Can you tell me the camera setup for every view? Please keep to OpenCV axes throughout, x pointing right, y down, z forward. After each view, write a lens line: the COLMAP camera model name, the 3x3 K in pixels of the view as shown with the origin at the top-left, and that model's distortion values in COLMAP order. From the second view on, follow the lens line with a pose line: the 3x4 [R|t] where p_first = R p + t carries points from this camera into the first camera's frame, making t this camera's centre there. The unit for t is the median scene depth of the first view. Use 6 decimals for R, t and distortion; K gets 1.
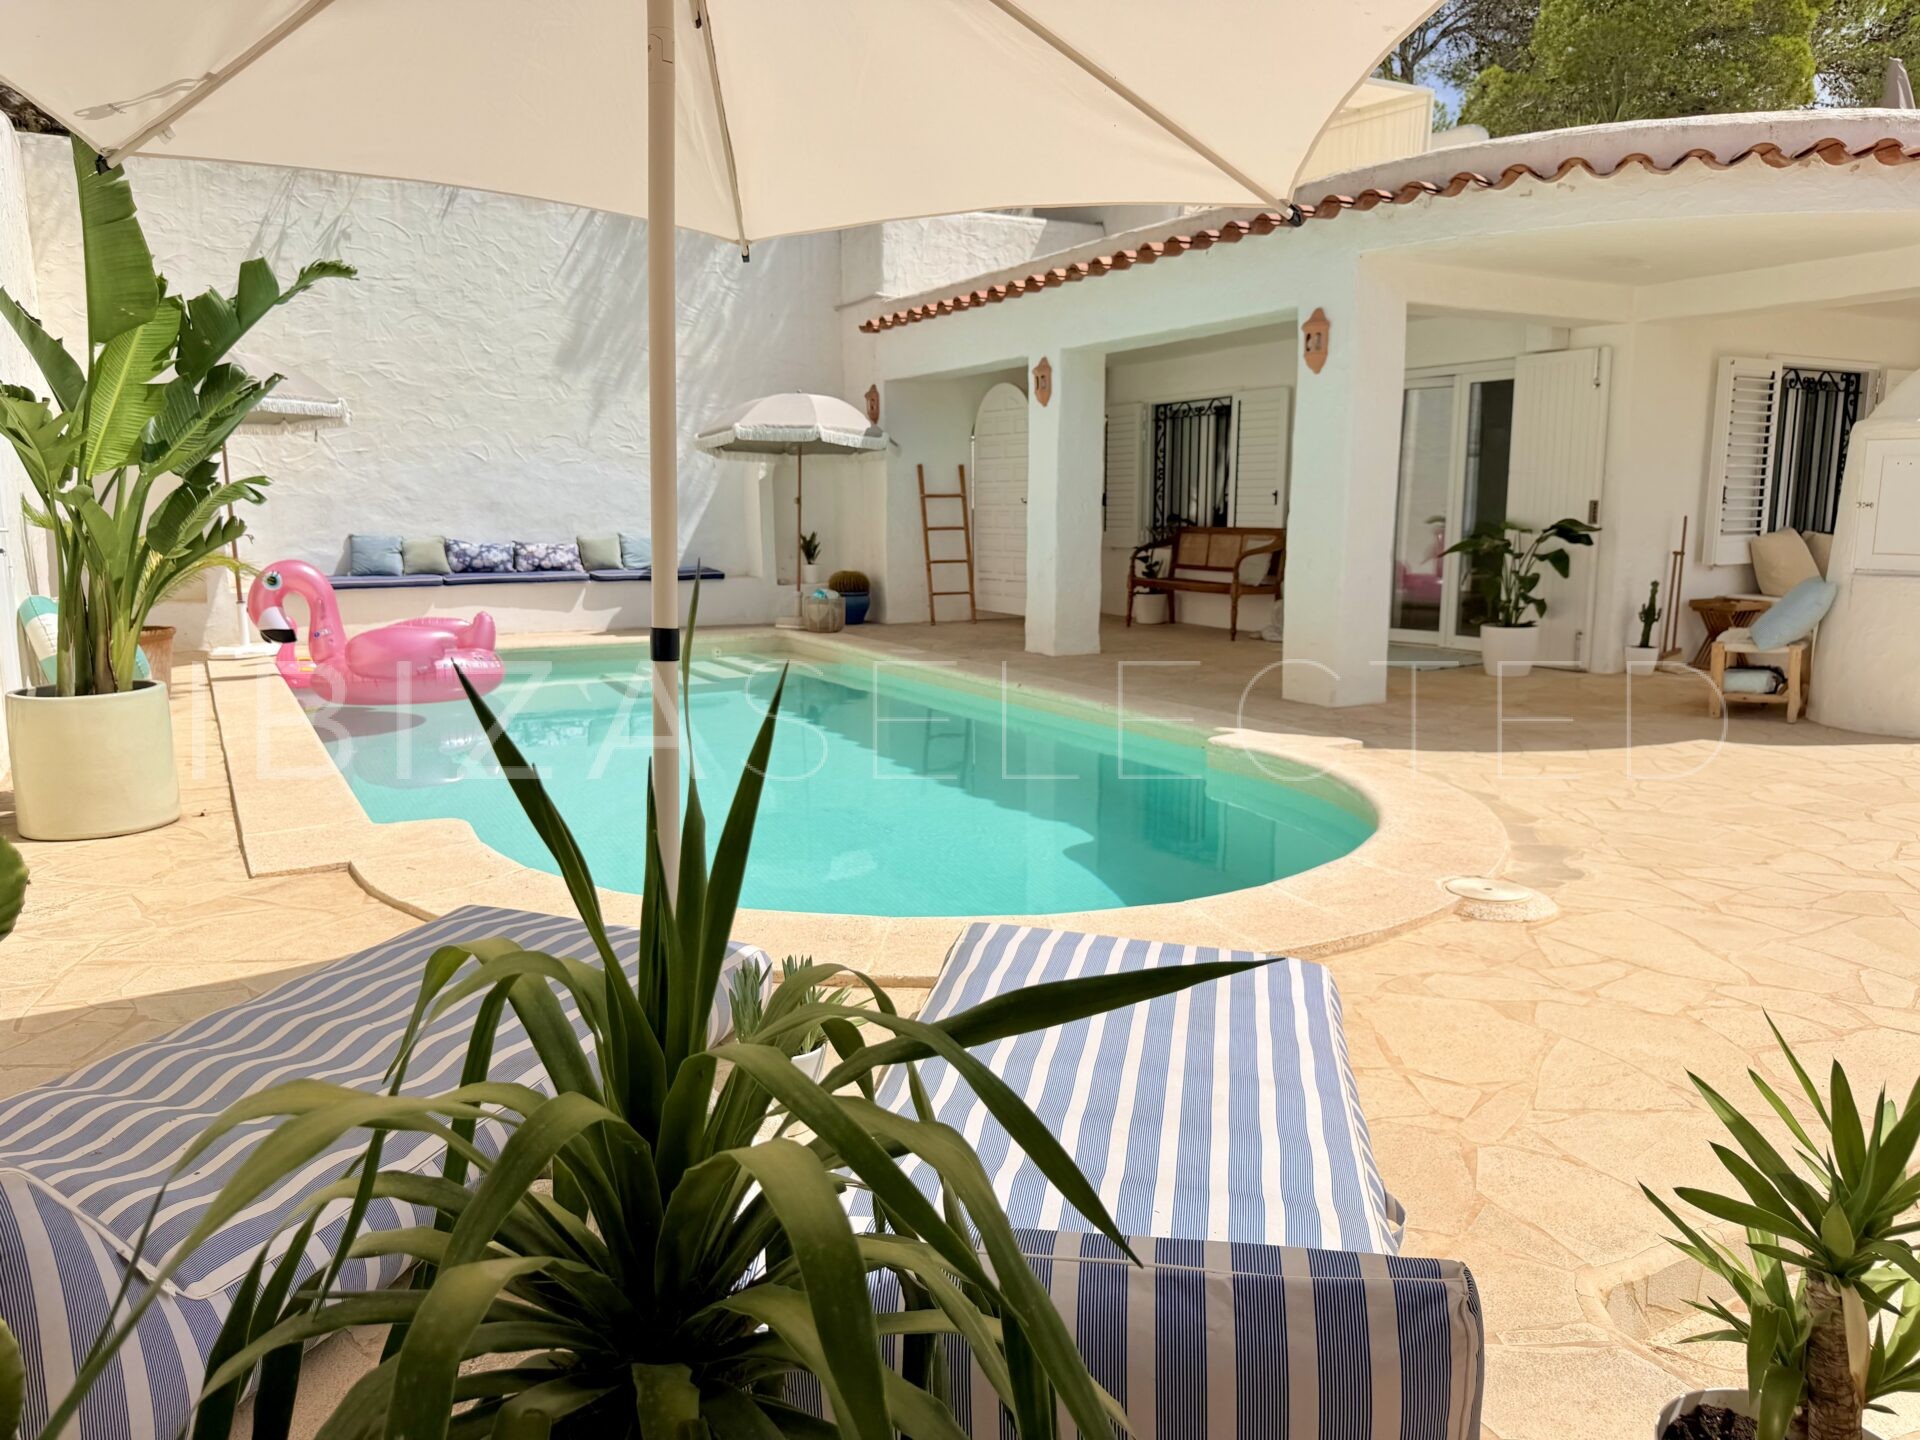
lens RADIAL K [[1345.4, 0, 983.2], [0, 1345.4, 754.0], [0, 0, 1]] dist [0.056469, -0.074806]
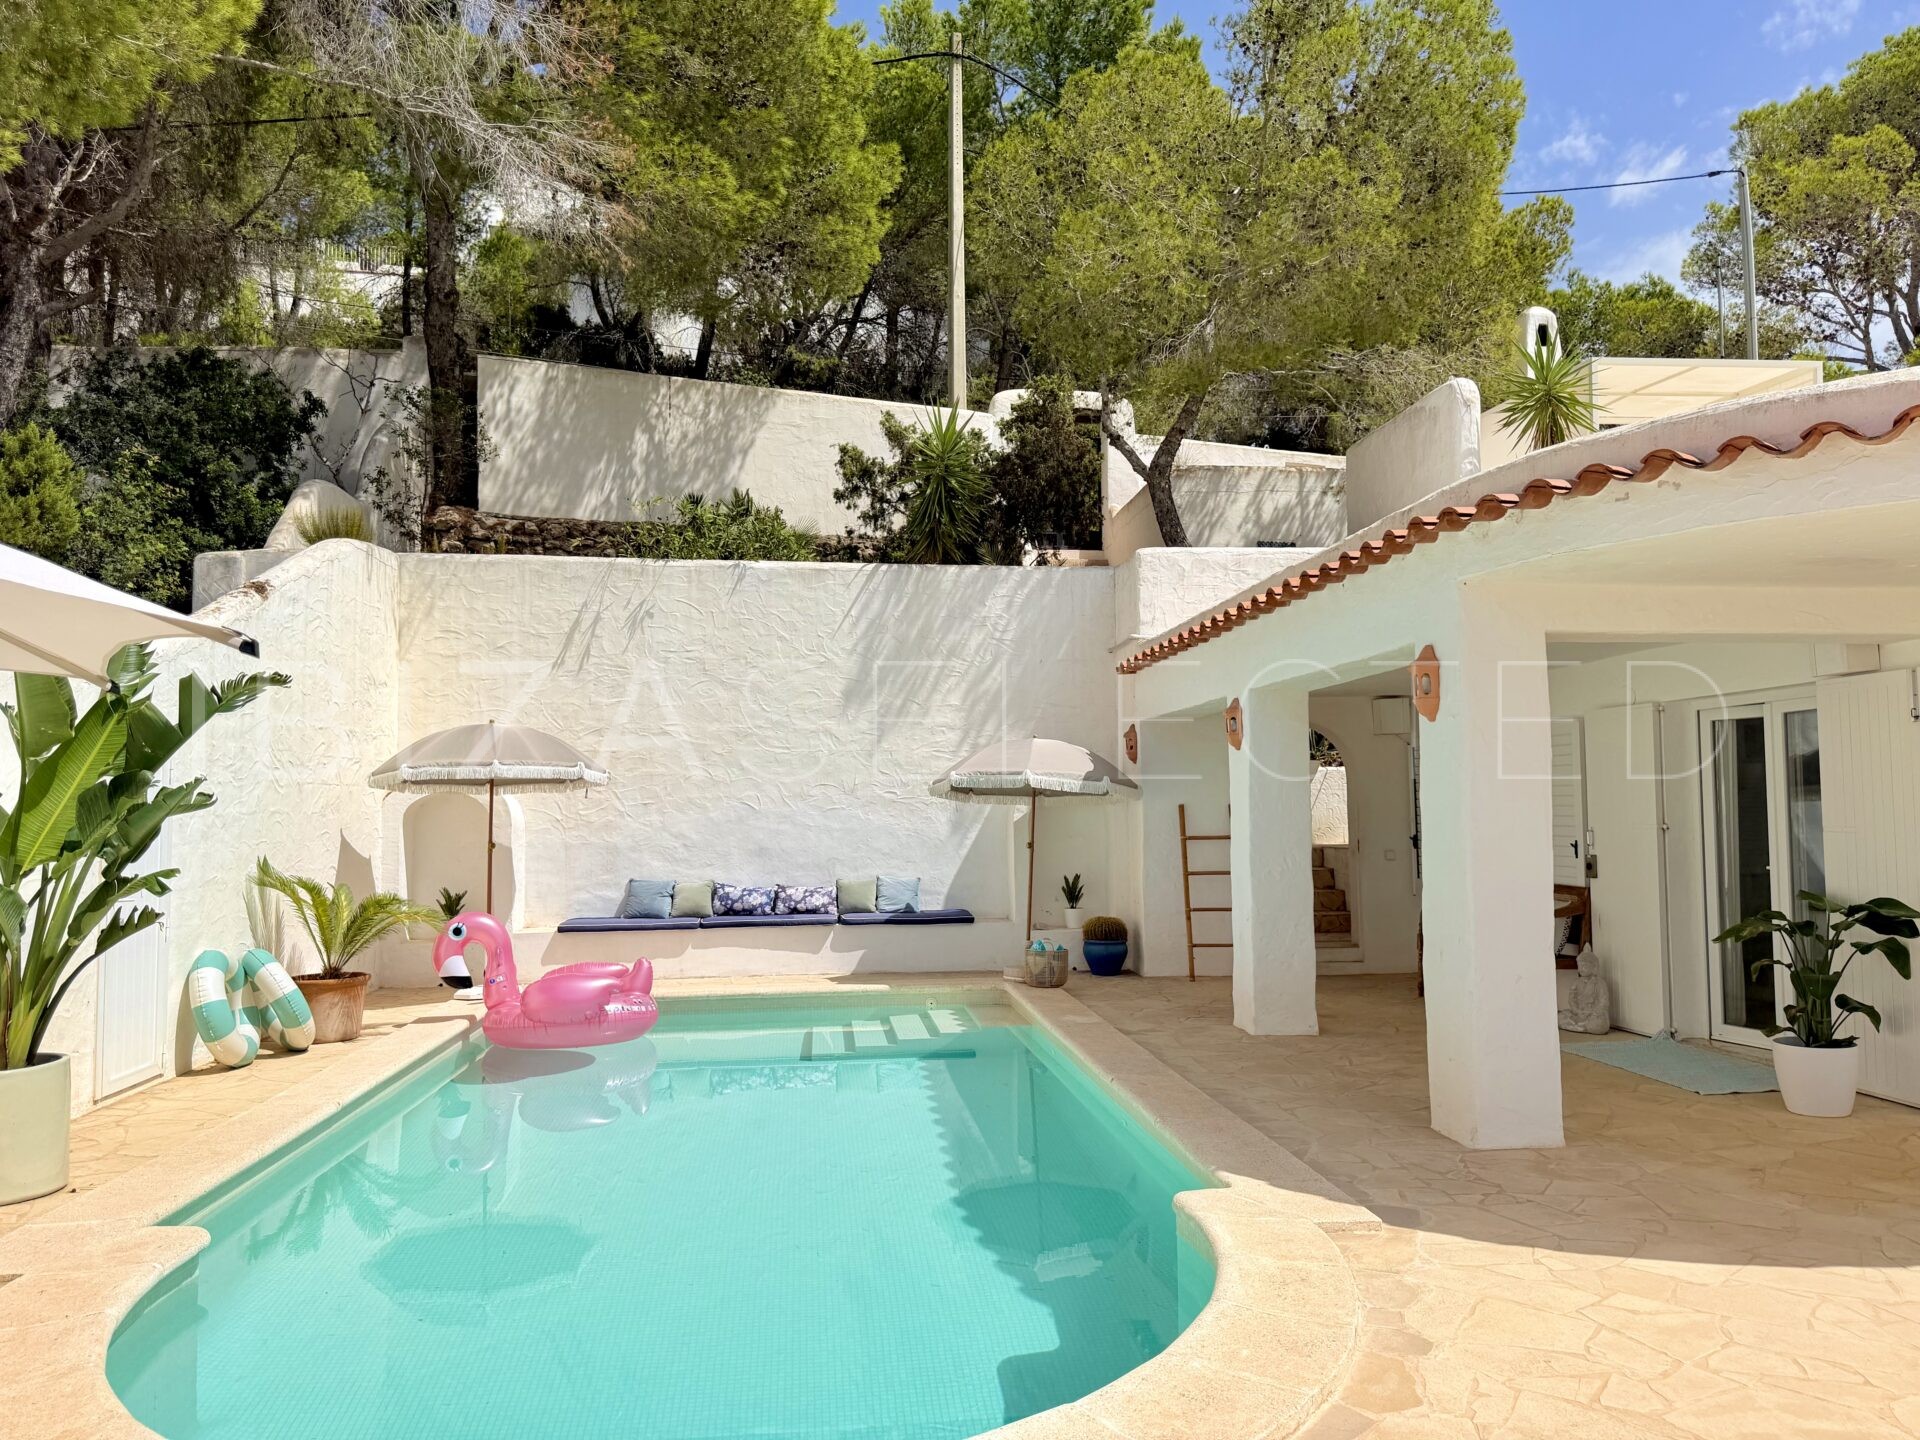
lens RADIAL K [[1345.4, 0, 967.5], [0, 1345.4, 742.6], [0, 0, 1]] dist [0.056469, -0.074806]
pose [[0.922903, -0.026112, -0.384146, 0.191415], [-0.064877, 0.972887, -0.221997, -0.044615], [0.379527, 0.229804, 0.896186, 0.109377]]
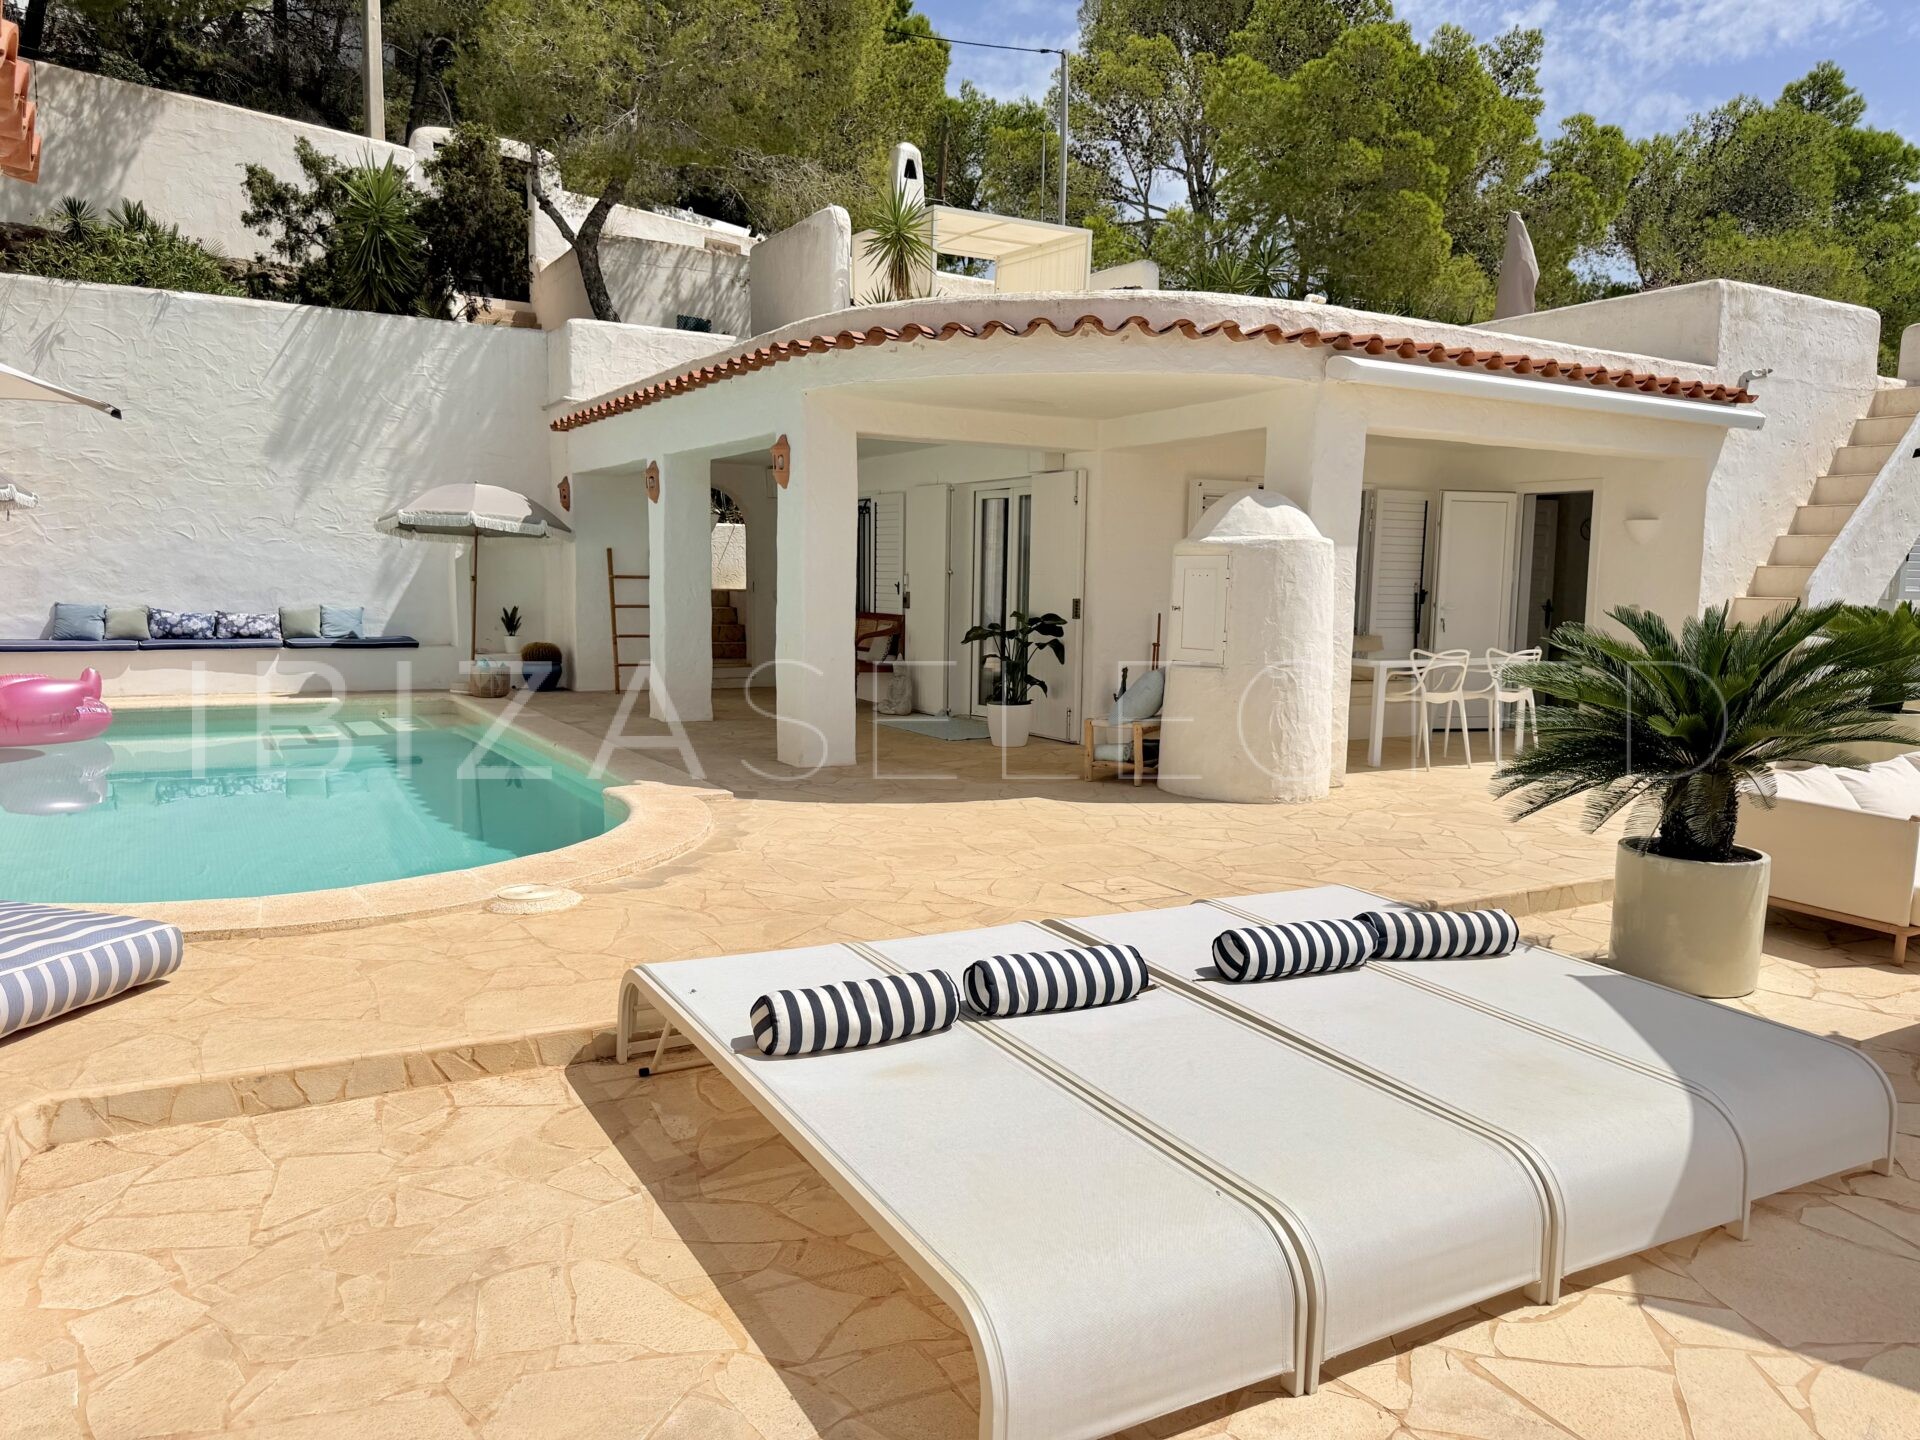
lens RADIAL K [[1345.4, 0, 962.3], [0, 1345.4, 735.7], [0, 0, 1]] dist [0.056469, -0.074806]
pose [[0.999650, 0.017759, 0.019588, 0.244449], [-0.016379, 0.997517, -0.068499, 0.009744], [-0.020756, 0.068155, 0.997459, -0.108615]]
